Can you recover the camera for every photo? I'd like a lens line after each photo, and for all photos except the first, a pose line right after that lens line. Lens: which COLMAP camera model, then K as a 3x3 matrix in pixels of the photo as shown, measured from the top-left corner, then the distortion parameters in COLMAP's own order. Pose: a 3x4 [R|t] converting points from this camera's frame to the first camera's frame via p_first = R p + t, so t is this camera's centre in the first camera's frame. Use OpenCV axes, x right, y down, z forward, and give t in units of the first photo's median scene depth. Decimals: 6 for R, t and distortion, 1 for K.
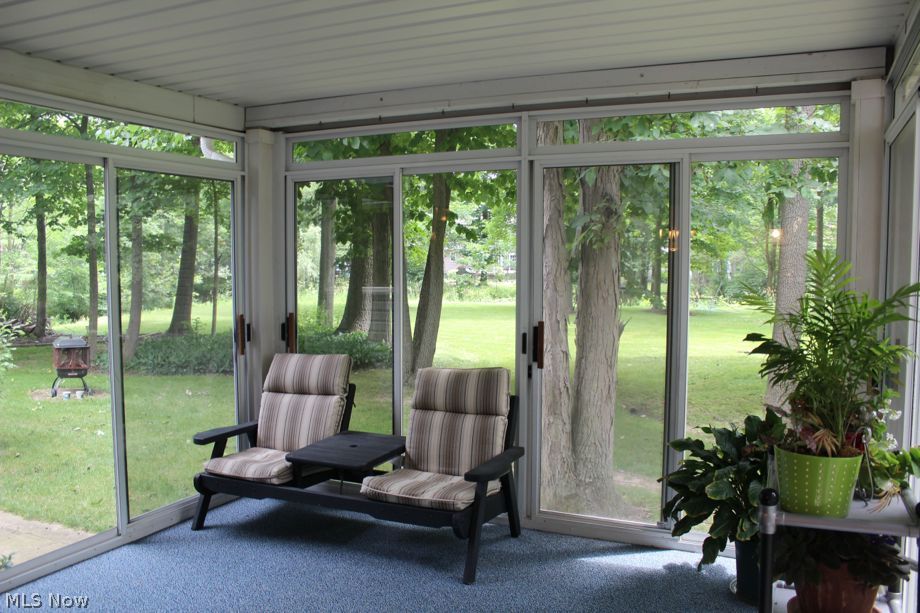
lens RADIAL K [[769.3, 0, 446.5], [0, 769.3, 308.1], [0, 0, 1]] dist [-0.169329, 0.196268]
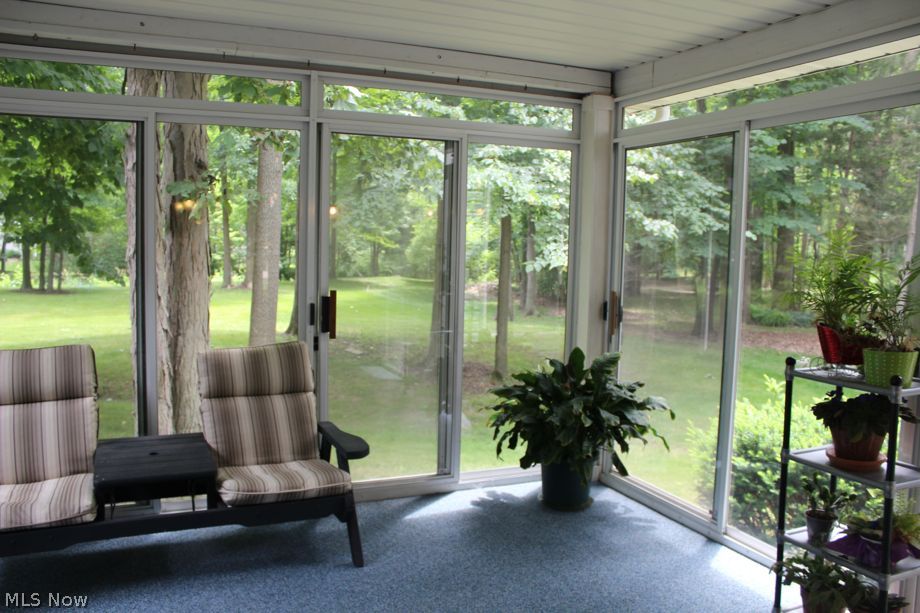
lens RADIAL K [[769.3, 0, 446.5], [0, 769.3, 308.1], [0, 0, 1]] dist [-0.169329, 0.196268]
pose [[0.667615, -0.052749, 0.742636, -0.501461], [0.029425, 0.998577, 0.044476, 0.000944], [-0.743925, -0.007841, 0.668217, 0.243117]]
